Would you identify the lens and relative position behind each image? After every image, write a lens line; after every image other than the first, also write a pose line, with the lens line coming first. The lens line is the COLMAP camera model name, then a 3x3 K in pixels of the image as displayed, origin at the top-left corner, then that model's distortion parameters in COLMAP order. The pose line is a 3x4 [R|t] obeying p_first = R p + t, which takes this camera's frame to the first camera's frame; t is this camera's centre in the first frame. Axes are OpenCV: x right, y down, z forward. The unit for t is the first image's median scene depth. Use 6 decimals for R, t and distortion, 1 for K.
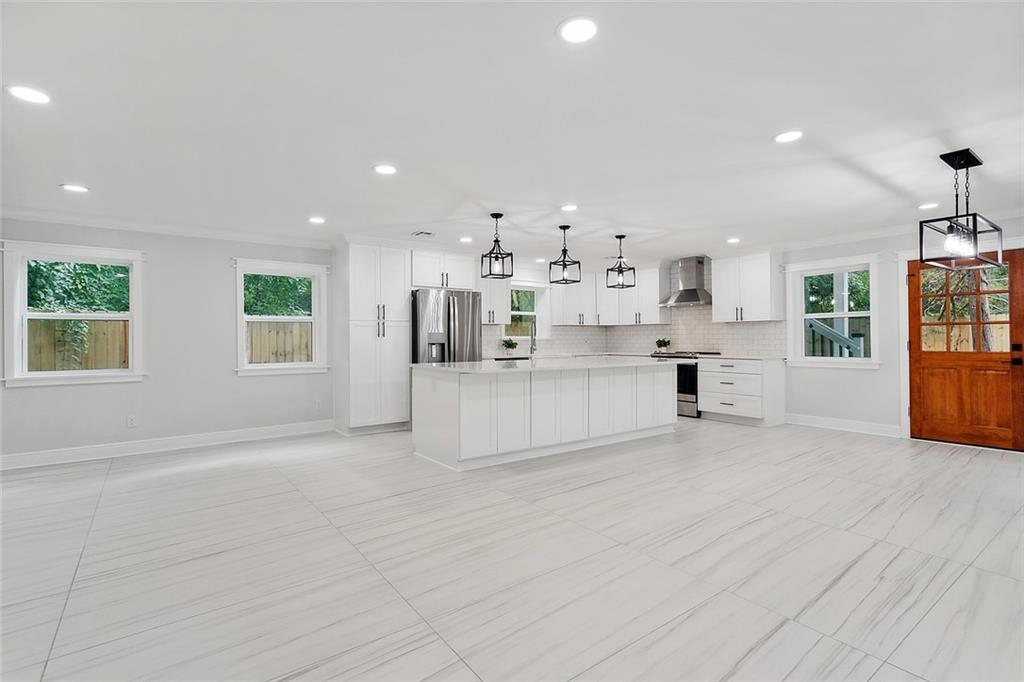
lens RADIAL K [[481.2, 0, 512.0], [0, 481.2, 341.0], [0, 0, 1]] dist [-0.011022, 0.000300]
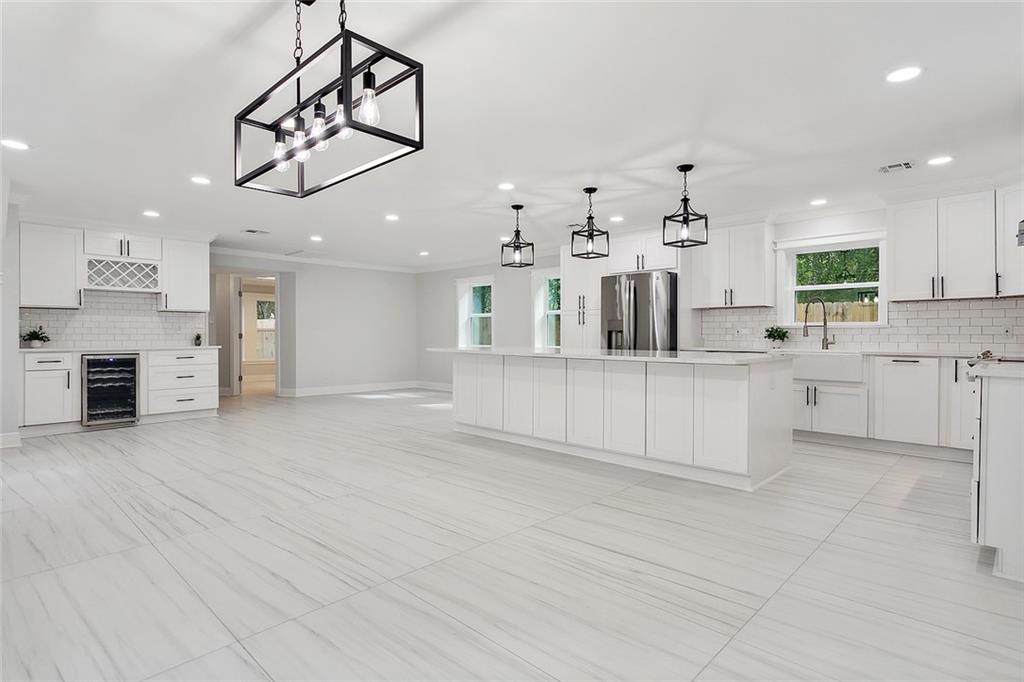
lens RADIAL K [[536.3, 0, 522.4], [0, 536.3, 346.7], [0, 0, 1]] dist [0.004083, 0.000465]
pose [[0.178422, 0.027960, -0.983557, 1.028265], [0.000097, 0.999596, 0.028433, 0.007823], [0.983954, -0.005168, 0.178347, 0.728516]]
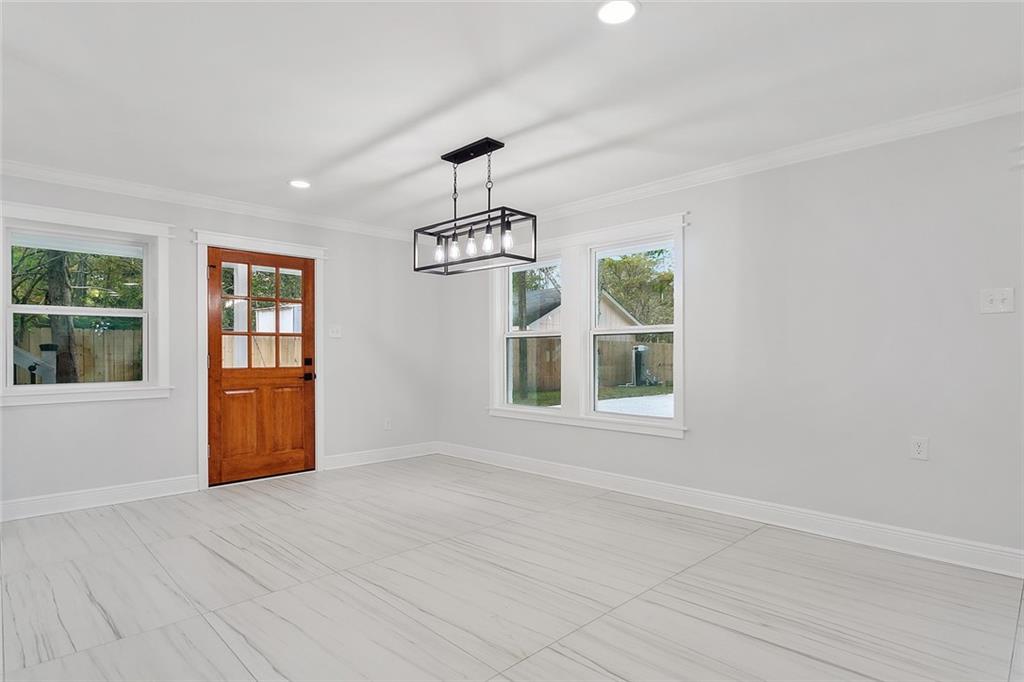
lens RADIAL K [[536.3, 0, 522.4], [0, 536.3, 346.7], [0, 0, 1]] dist [0.004083, 0.000465]
pose [[-0.141061, 0.017653, 0.989843, -0.057599], [0.004435, 0.999842, -0.017199, 0.003704], [-0.989991, 0.001964, -0.141117, 0.685110]]
